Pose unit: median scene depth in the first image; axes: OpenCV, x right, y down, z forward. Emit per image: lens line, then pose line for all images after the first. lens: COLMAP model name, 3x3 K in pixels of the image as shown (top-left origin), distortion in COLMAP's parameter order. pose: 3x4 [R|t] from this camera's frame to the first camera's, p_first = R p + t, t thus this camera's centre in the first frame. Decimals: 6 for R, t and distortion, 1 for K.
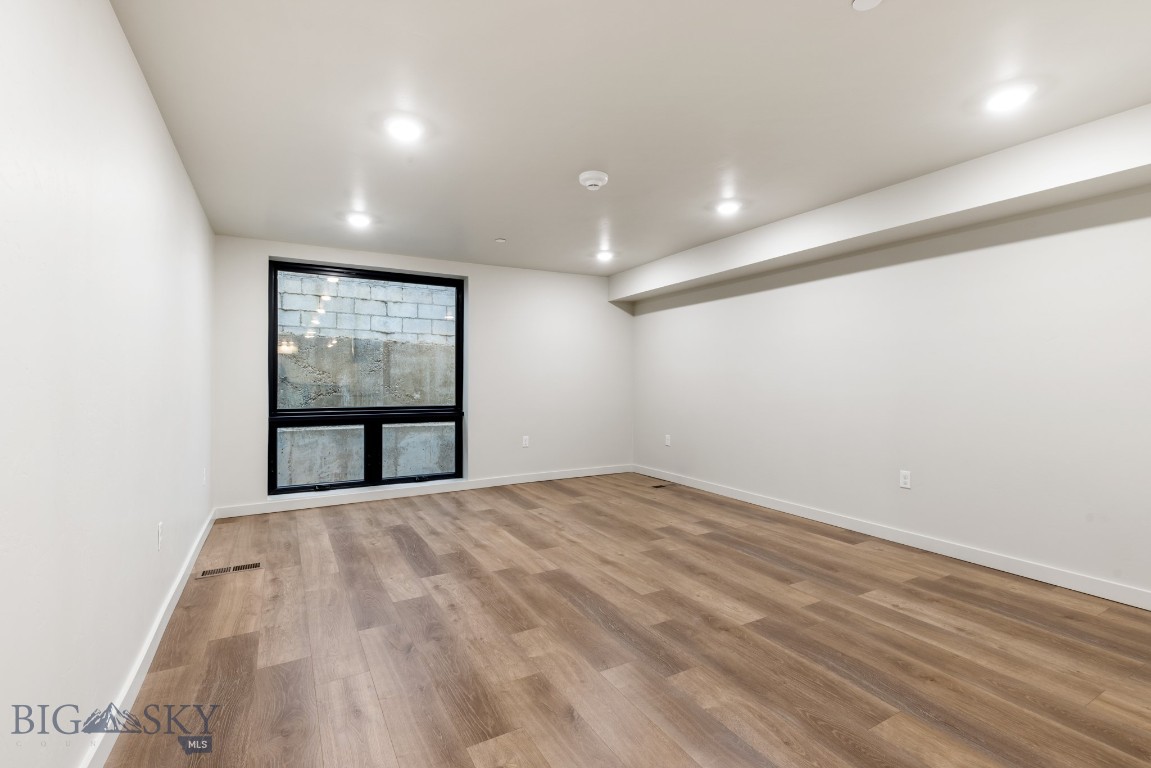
lens RADIAL K [[521.2, 0, 572.0], [0, 521.2, 380.4], [0, 0, 1]] dist [0.000189, -0.000031]
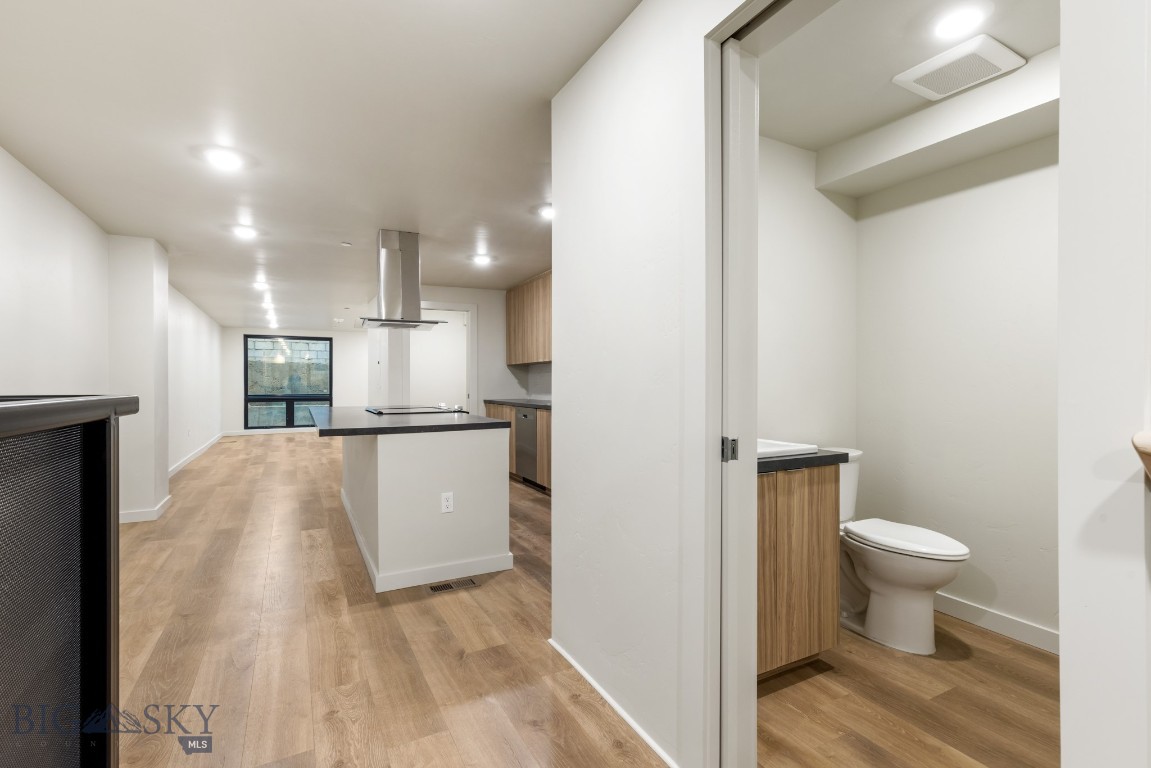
lens RADIAL K [[521.2, 0, 579.6], [0, 521.2, 383.8], [0, 0, 1]] dist [0.000189, -0.000031]
pose [[0.999853, -0.008004, 0.015169, 0.873815], [0.007987, 0.999967, 0.001202, 0.010305], [-0.015178, -0.001081, 0.999884, -1.345322]]
